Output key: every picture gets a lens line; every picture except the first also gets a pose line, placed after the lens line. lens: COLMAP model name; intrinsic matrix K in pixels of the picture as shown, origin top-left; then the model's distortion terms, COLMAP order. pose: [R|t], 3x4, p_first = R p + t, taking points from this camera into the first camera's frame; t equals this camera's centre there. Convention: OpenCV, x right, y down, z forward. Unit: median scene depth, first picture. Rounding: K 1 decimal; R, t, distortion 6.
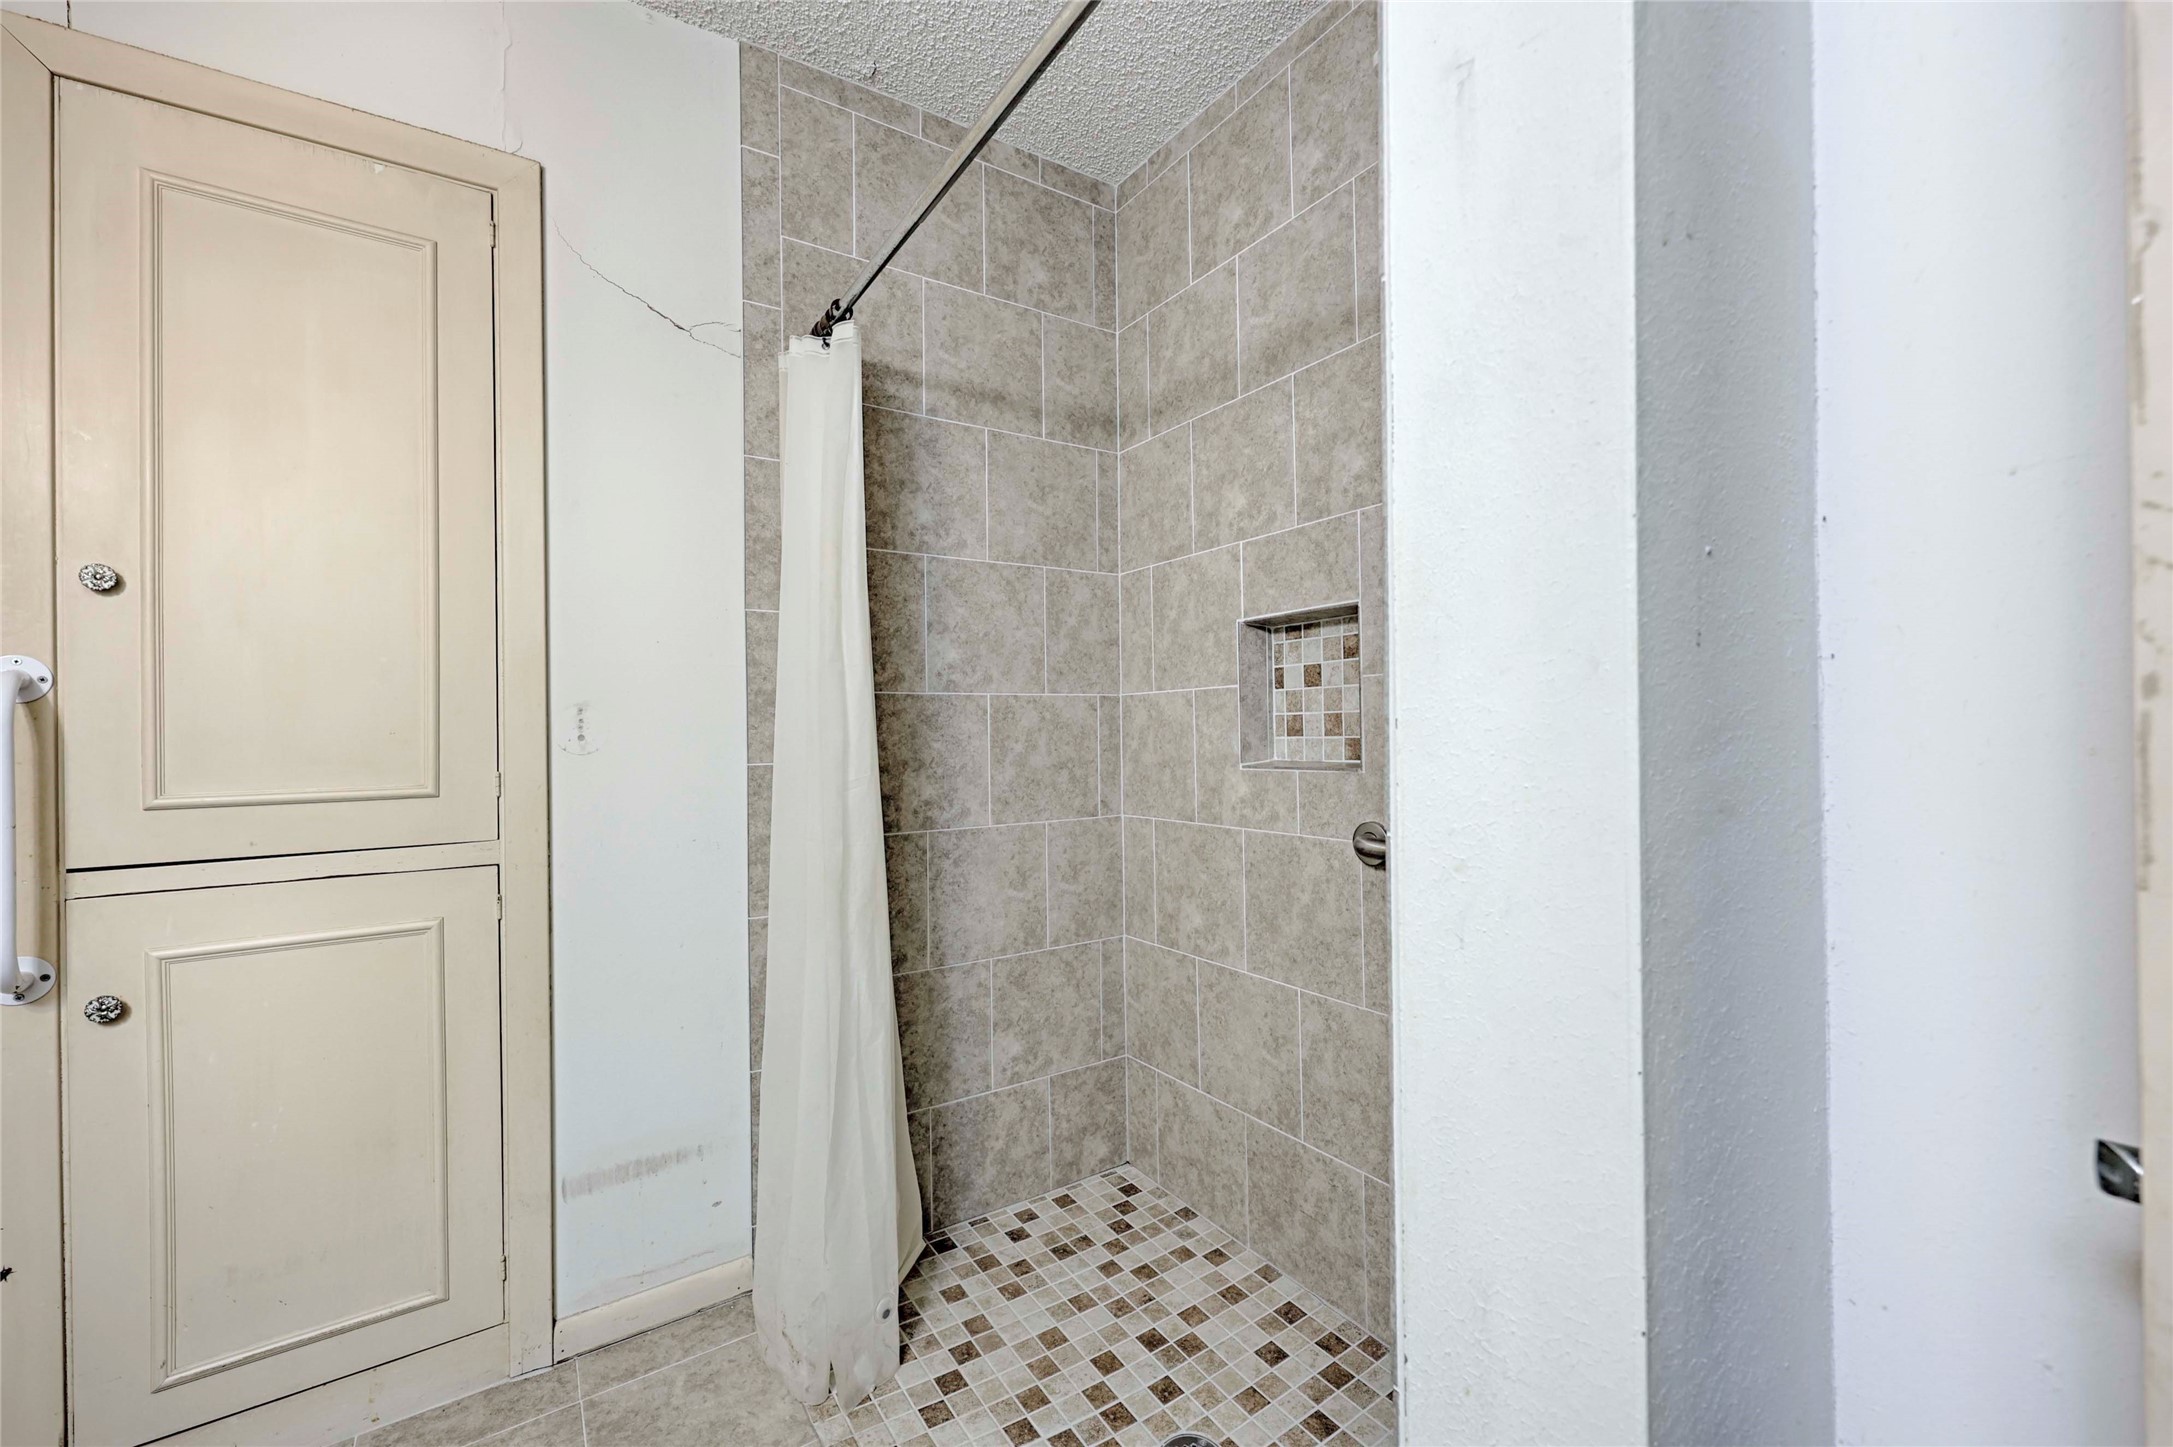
lens RADIAL K [[878.2, 0, 1086.5], [0, 878.2, 723.5], [0, 0, 1]] dist [-0.000841, -0.000502]
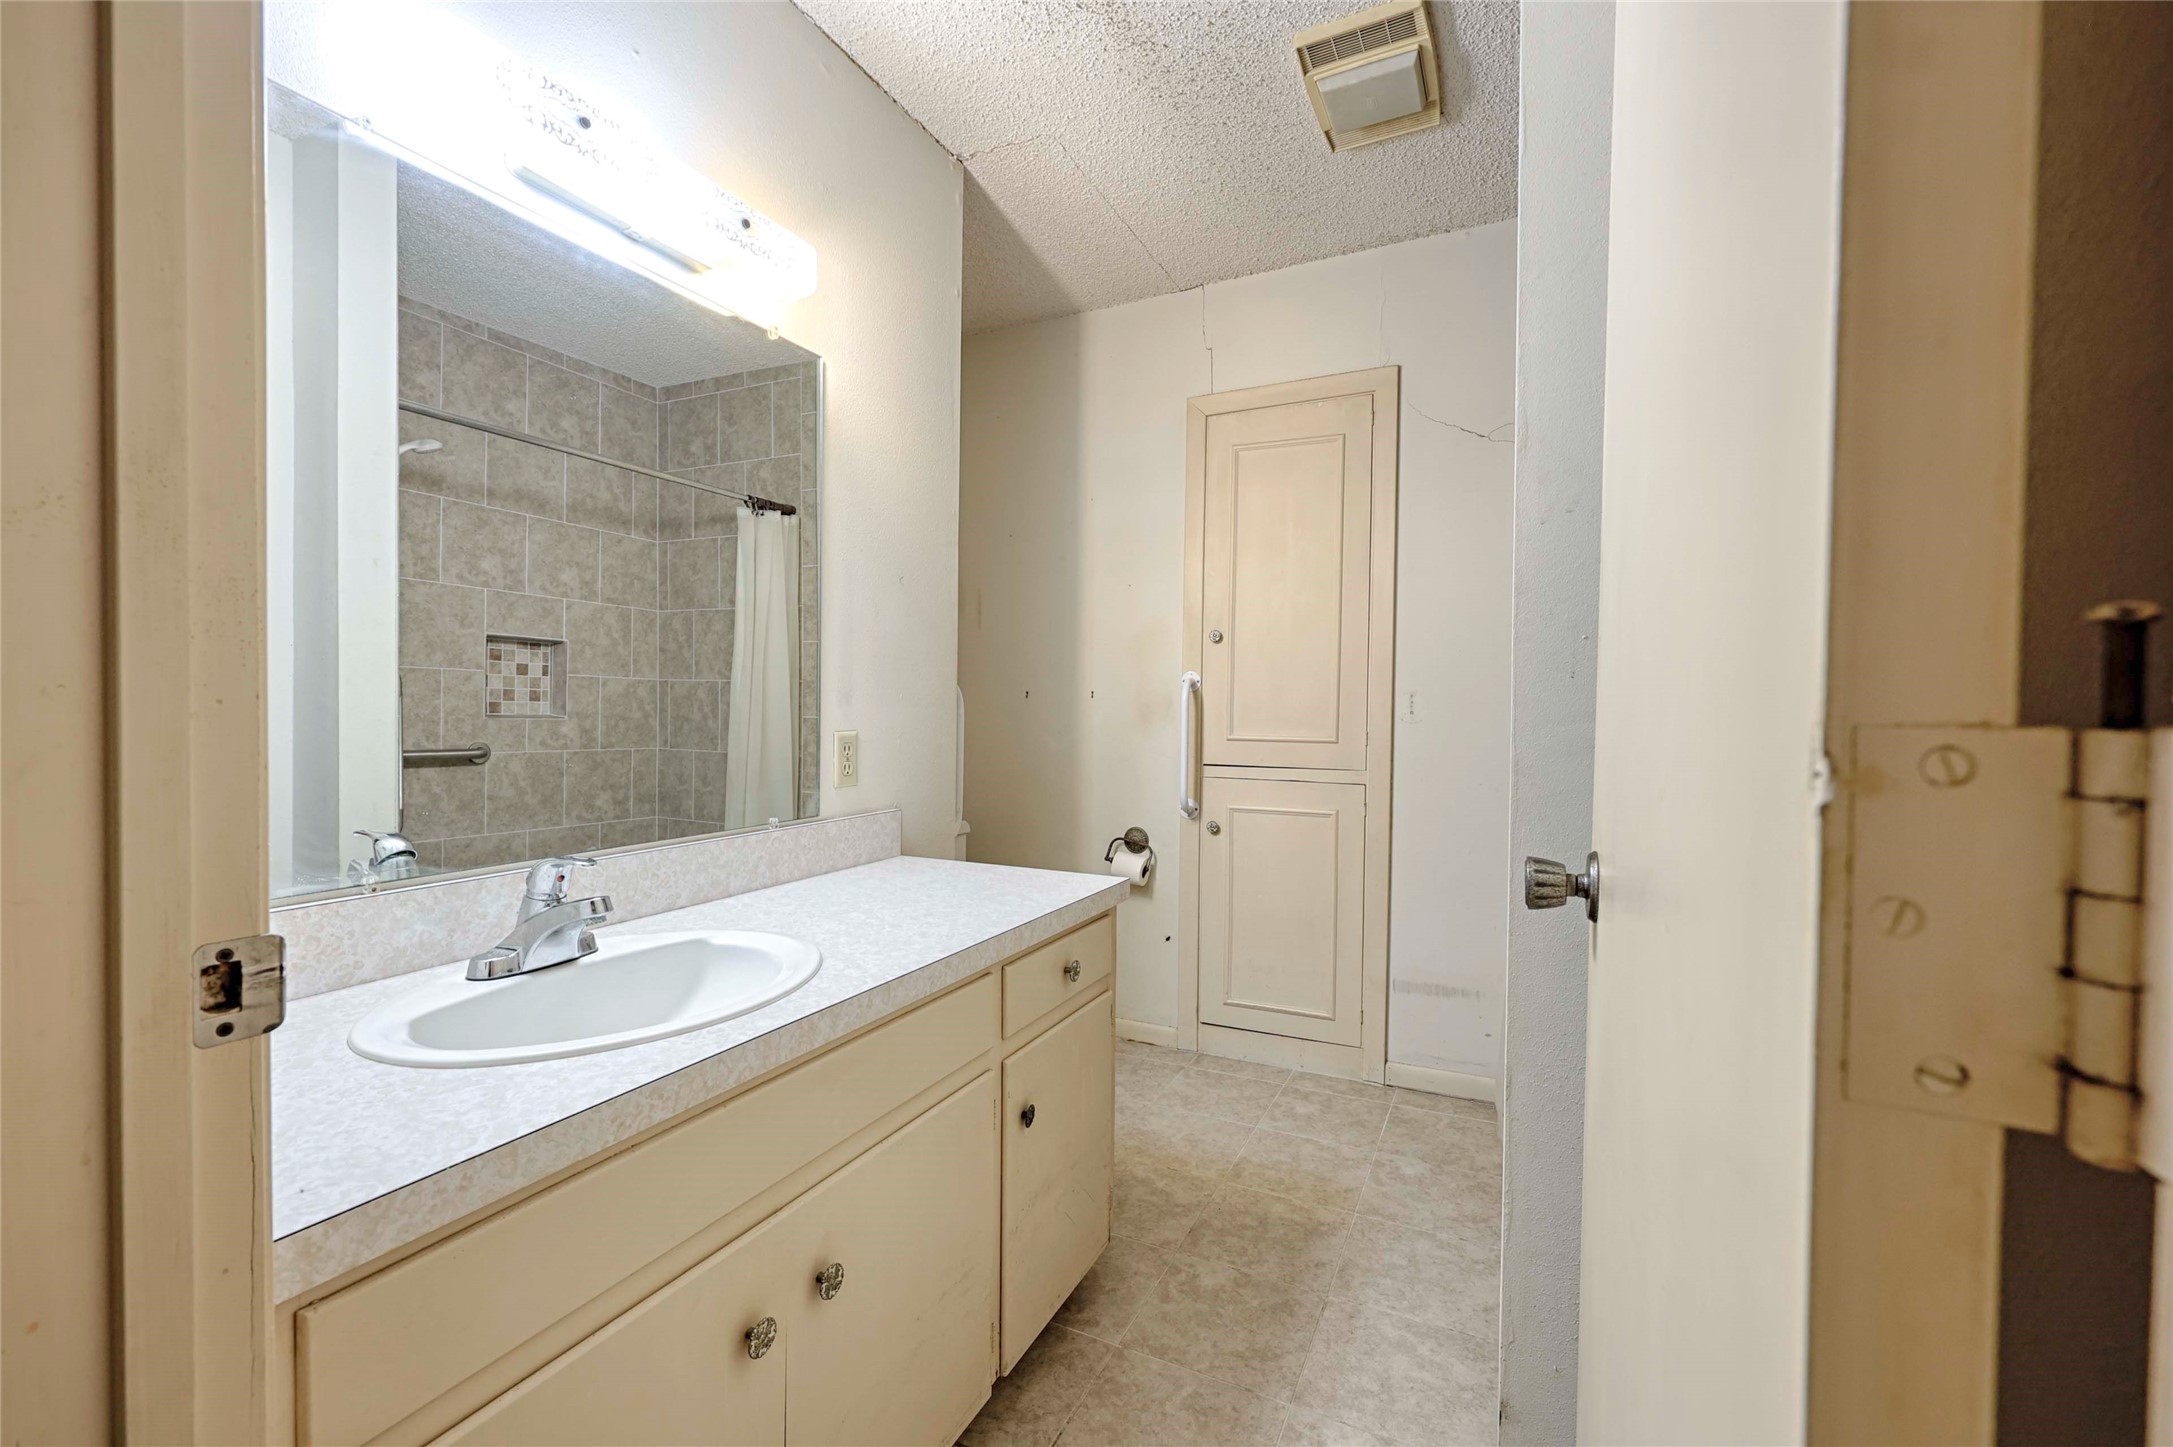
lens RADIAL K [[896.9, 0, 1086.5], [0, 896.9, 723.5], [0, 0, 1]] dist [-0.001035, -0.000046]
pose [[0.512575, 0.034829, -0.857936, 0.607903], [-0.016218, 0.999391, 0.030882, -0.006489], [0.858489, -0.001916, 0.512828, -0.410681]]
